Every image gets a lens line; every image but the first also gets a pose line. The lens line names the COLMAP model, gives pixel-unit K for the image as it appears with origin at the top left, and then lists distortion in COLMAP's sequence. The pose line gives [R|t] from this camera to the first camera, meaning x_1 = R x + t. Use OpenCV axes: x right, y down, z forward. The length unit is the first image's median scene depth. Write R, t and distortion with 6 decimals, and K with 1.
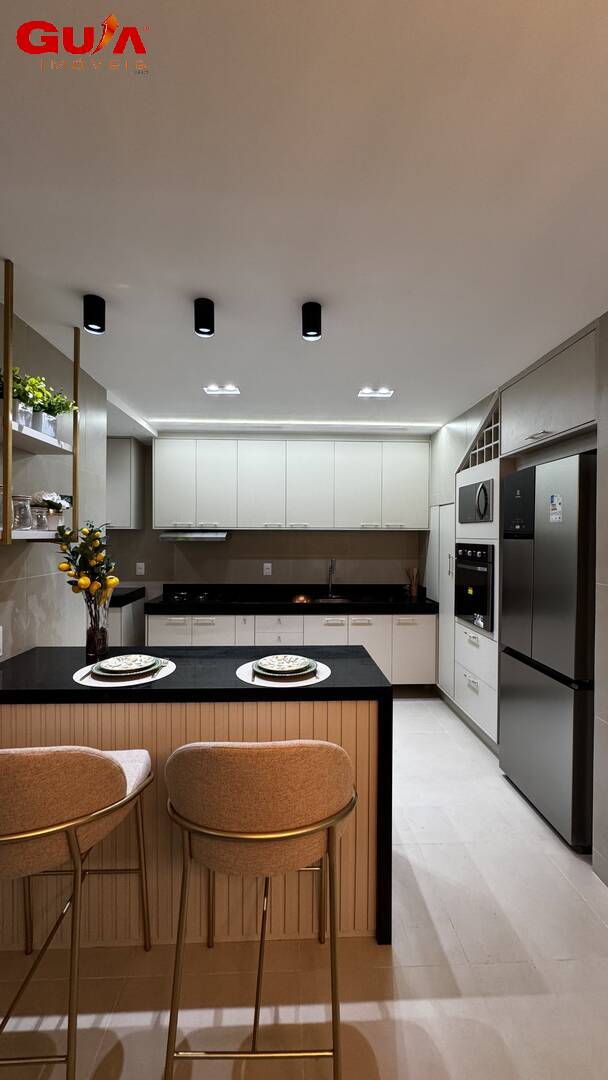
lens RADIAL K [[429.9, 0, 304.0], [0, 429.9, 540.0], [0, 0, 1]] dist [-0.001868, -0.000248]
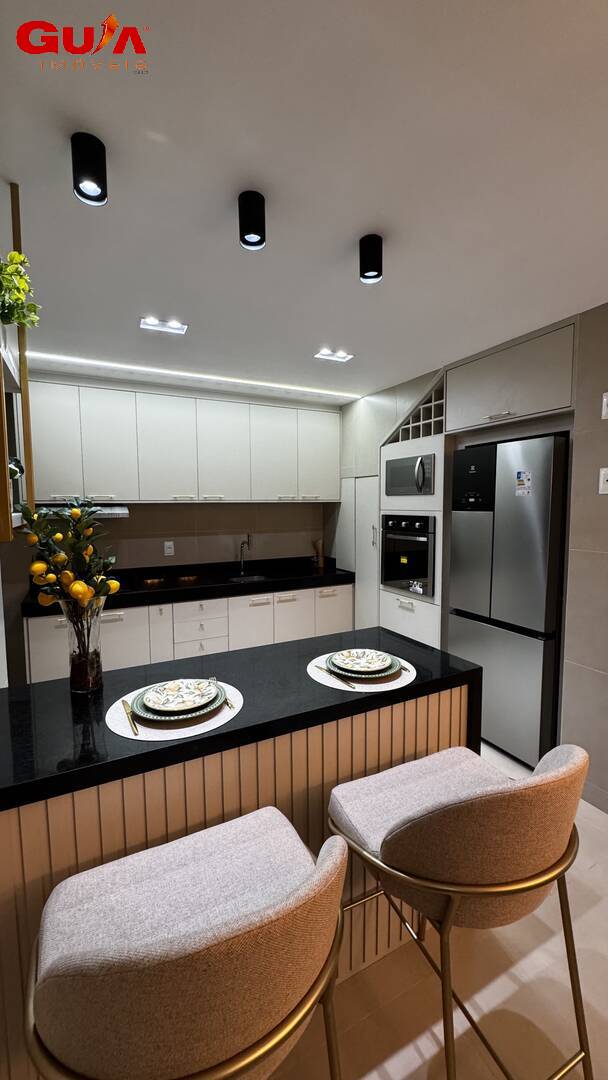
lens RADIAL K [[429.9, 0, 304.0], [0, 429.9, 540.0], [0, 0, 1]] dist [-0.001868, -0.000248]
pose [[0.907909, -0.045352, 0.416707, -0.270501], [0.015286, 0.997051, 0.075209, -0.013533], [-0.418889, -0.061913, 0.905924, 0.144642]]
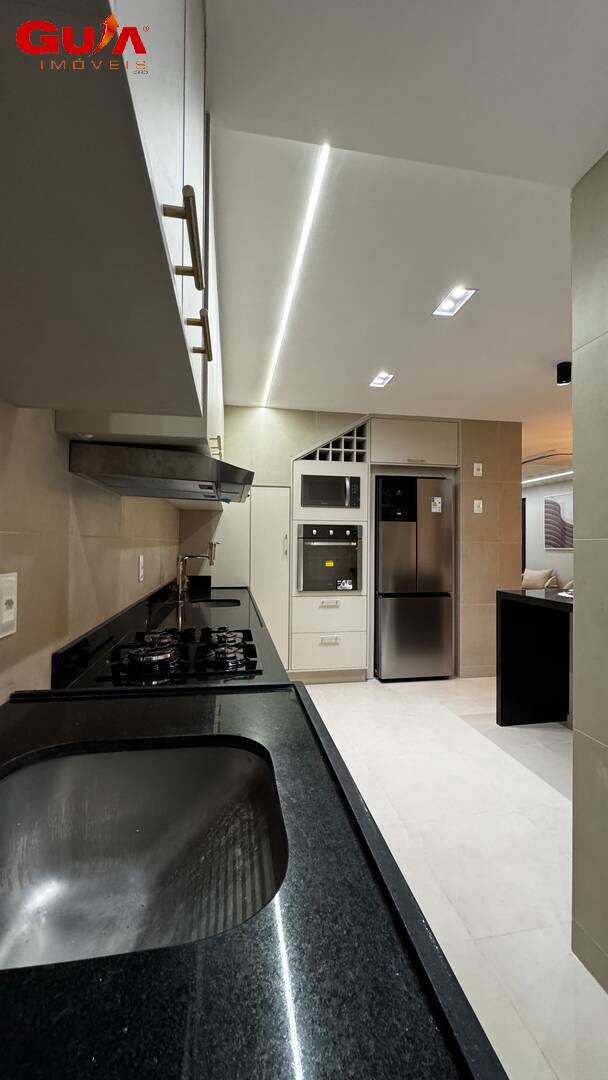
lens RADIAL K [[429.9, 0, 304.0], [0, 429.9, 540.0], [0, 0, 1]] dist [-0.001868, -0.000248]
pose [[-0.122307, 0.003137, 0.992487, -0.792296], [0.004451, 0.999987, -0.002612, 0.053632], [-0.992482, 0.004098, -0.122320, 1.198267]]
